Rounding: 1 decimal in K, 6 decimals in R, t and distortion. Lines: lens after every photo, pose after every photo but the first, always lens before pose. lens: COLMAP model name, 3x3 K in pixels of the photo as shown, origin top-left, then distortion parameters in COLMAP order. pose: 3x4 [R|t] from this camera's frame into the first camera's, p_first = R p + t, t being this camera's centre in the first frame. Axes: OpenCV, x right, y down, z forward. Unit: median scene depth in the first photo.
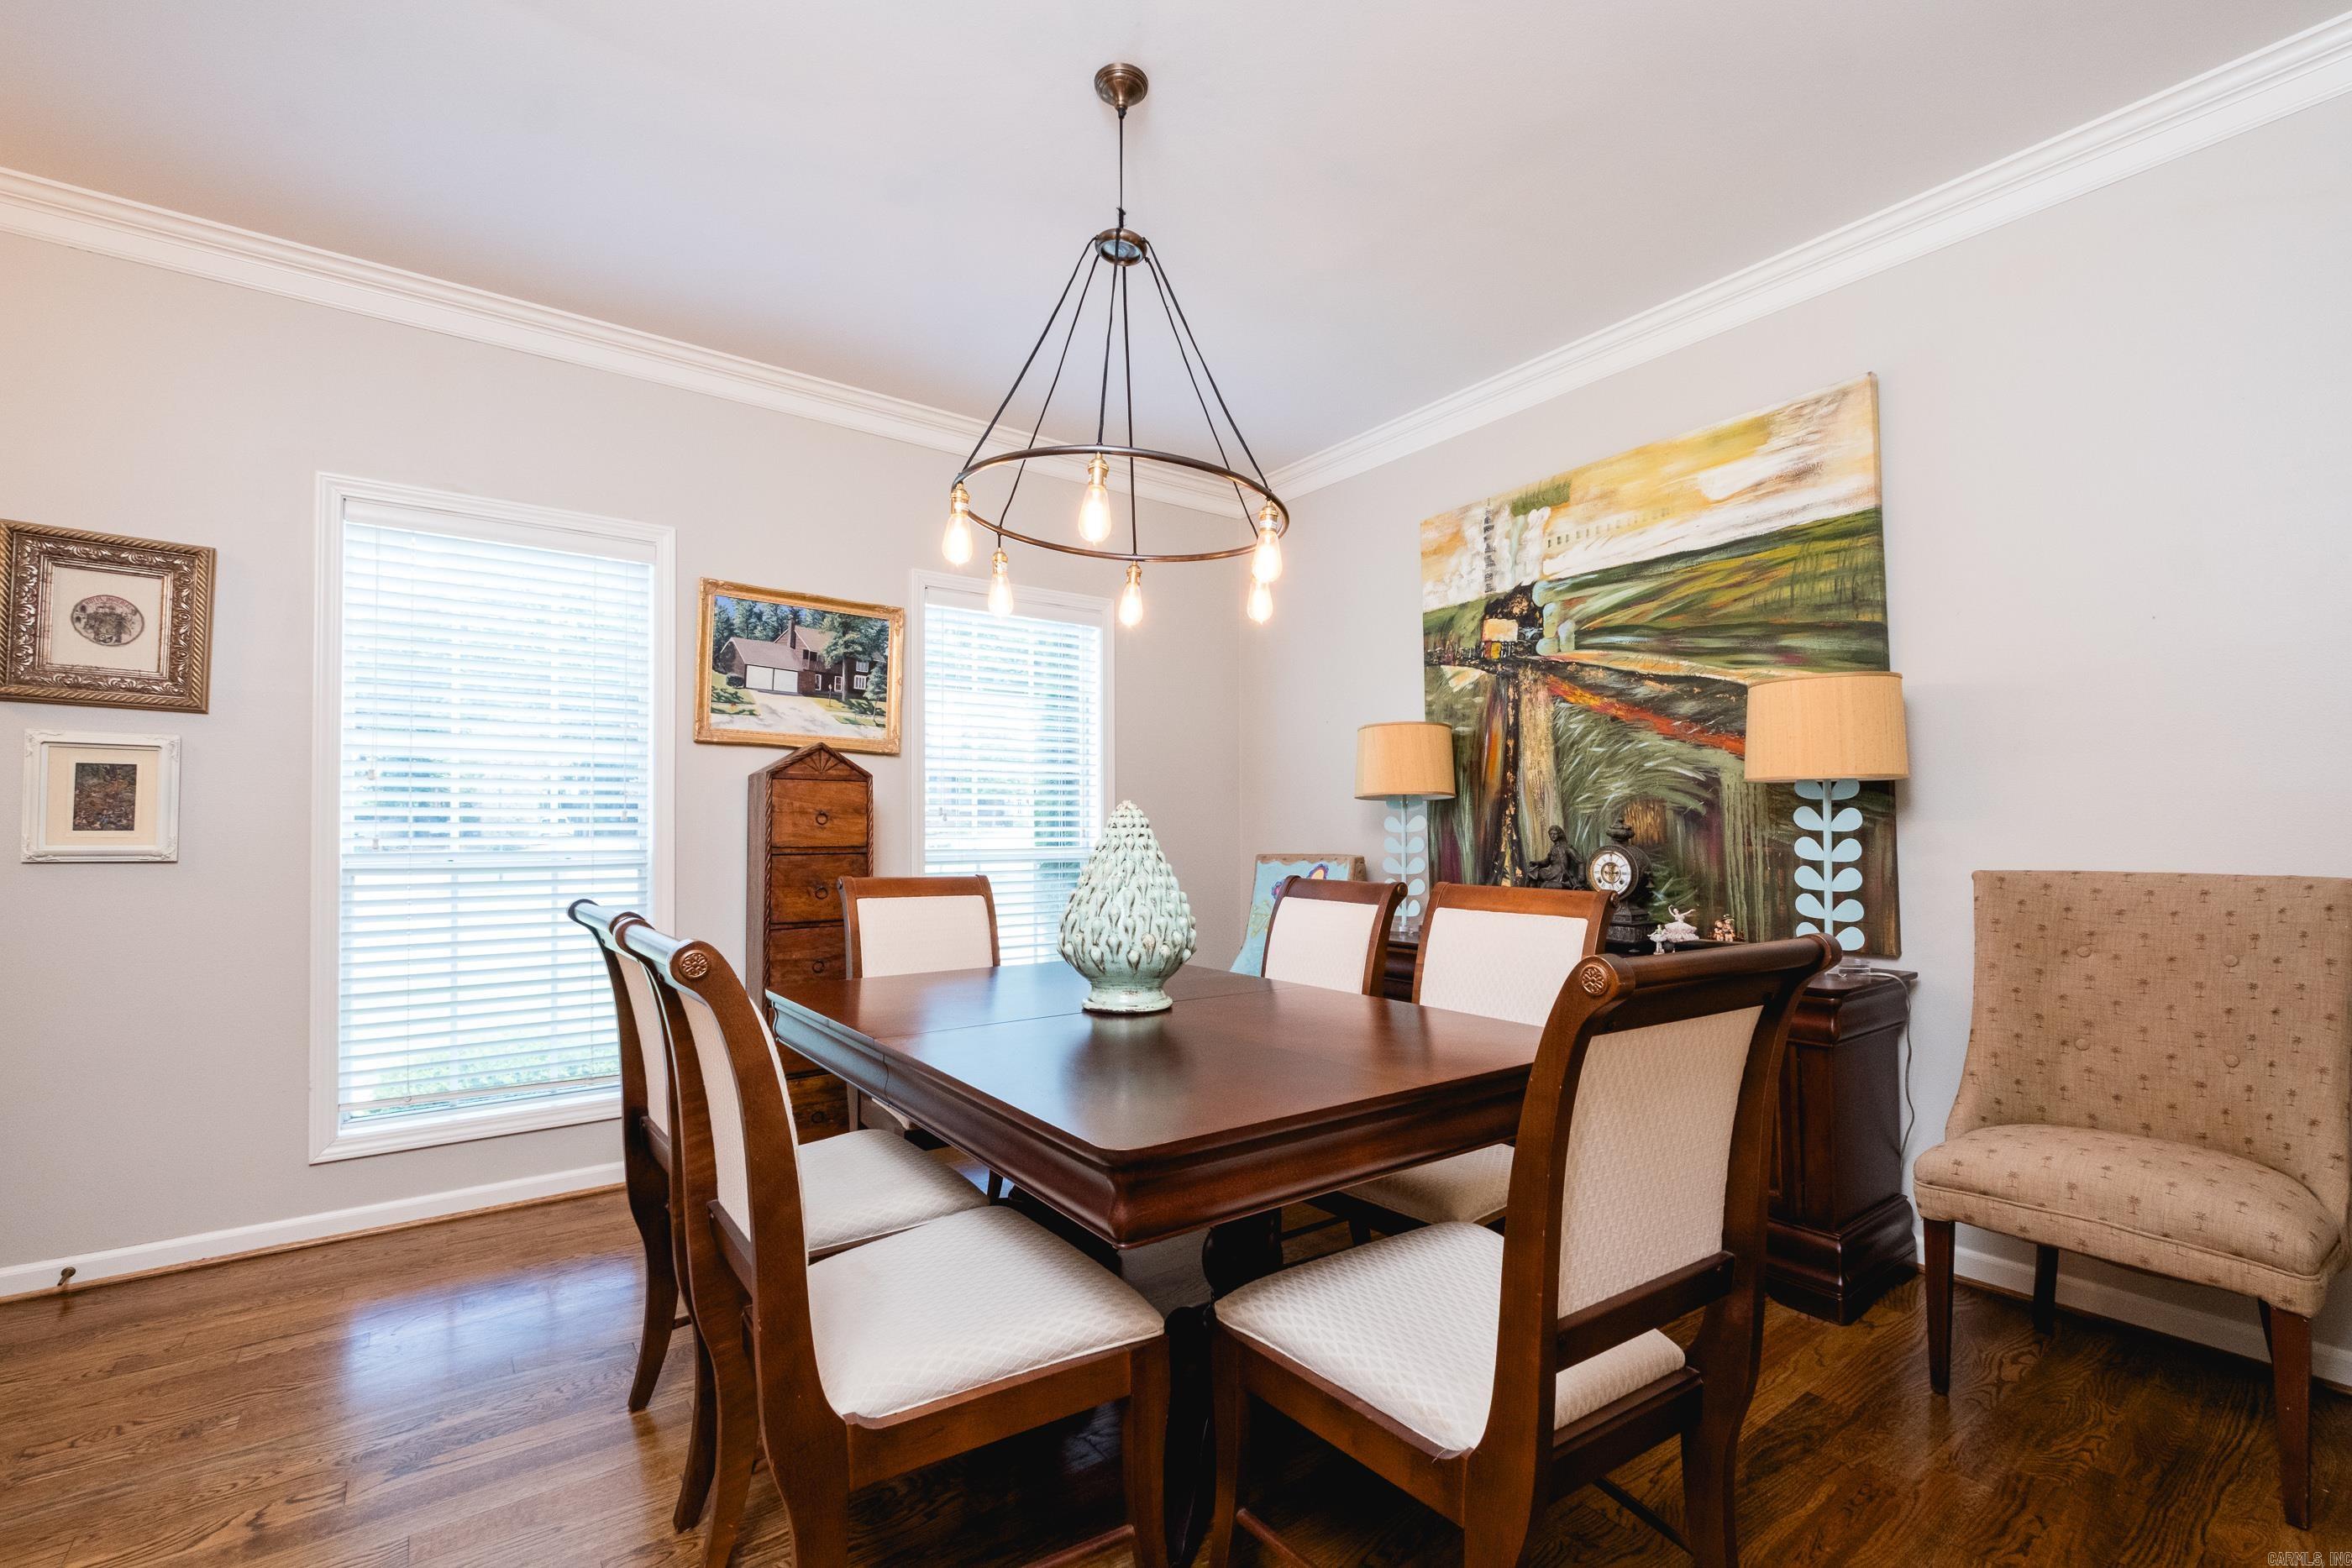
lens RADIAL K [[1019.6, 0, 1179.1], [0, 1019.6, 808.6], [0, 0, 1]] dist [0.000739, -0.000696]
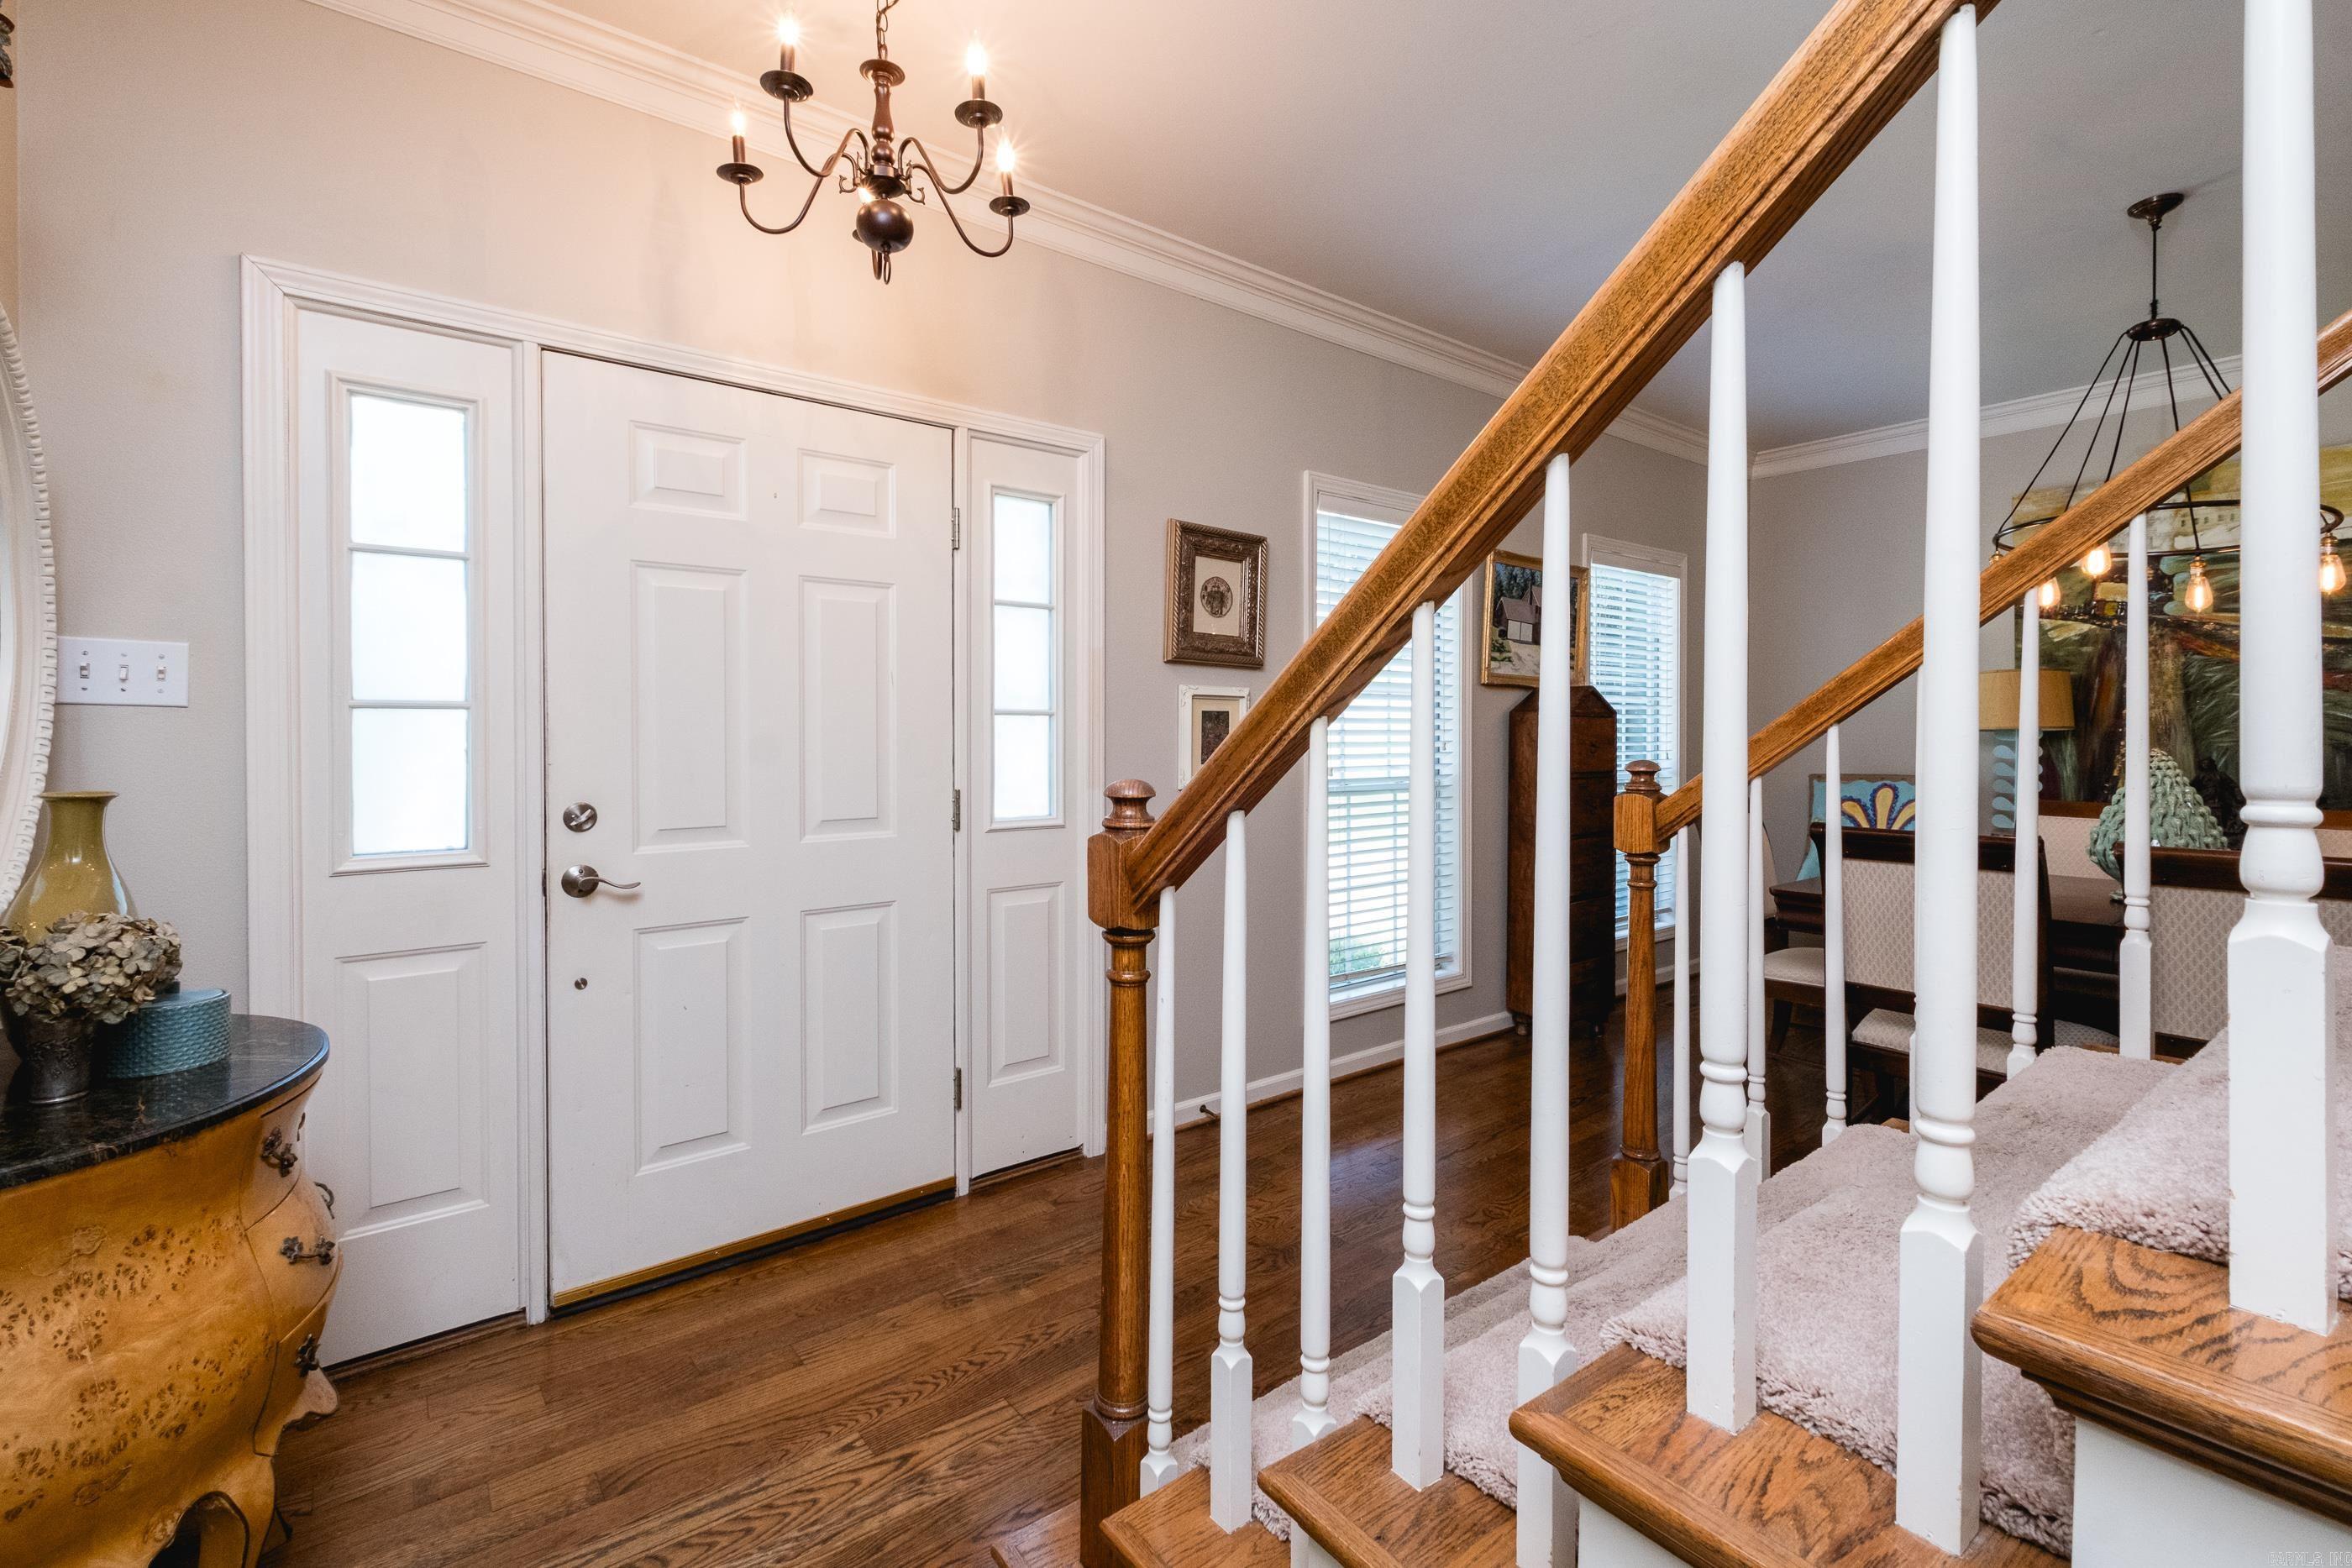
lens RADIAL K [[1019.6, 0, 1167.7], [0, 1019.6, 740.4], [0, 0, 1]] dist [0.000739, -0.000696]
pose [[0.999524, -0.000394, 0.030862, -0.900473], [-0.000473, 0.999605, 0.028084, -0.034263], [-0.030861, -0.028085, 0.999129, -0.195483]]
